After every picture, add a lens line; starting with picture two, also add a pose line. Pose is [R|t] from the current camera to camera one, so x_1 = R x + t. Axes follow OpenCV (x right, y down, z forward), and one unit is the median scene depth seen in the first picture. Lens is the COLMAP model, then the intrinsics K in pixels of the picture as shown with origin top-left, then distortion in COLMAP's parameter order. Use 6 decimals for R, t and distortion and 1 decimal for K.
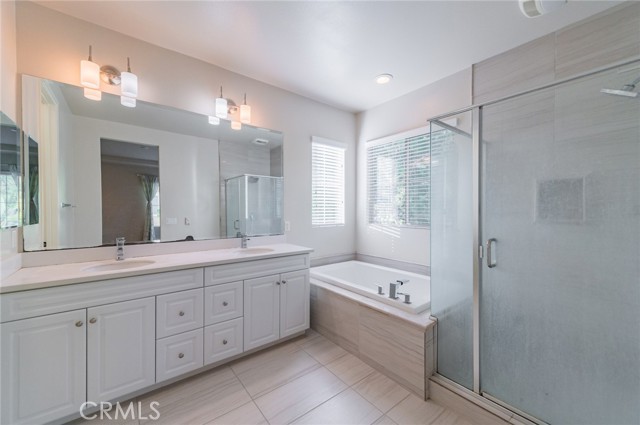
lens RADIAL K [[253.6, 0, 325.0], [0, 253.6, 212.2], [0, 0, 1]] dist [0.006294, -0.001310]
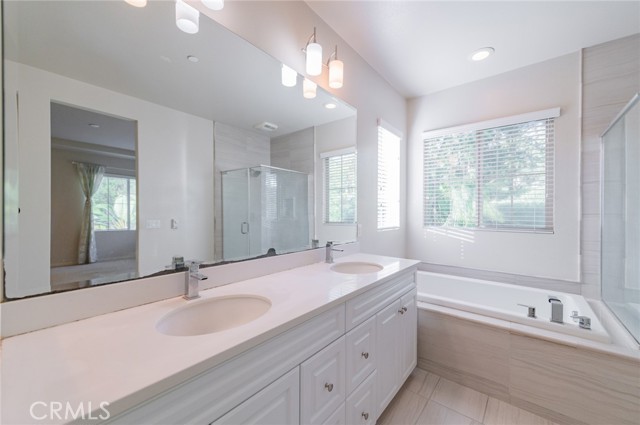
lens RADIAL K [[253.6, 0, 319.8], [0, 253.6, 212.5], [0, 0, 1]] dist [0.006294, -0.001310]
pose [[0.978090, 0.004028, 0.208146, -0.386767], [-0.003558, 0.999990, -0.002633, 0.002051], [-0.208154, 0.001835, 0.978094, 0.239718]]
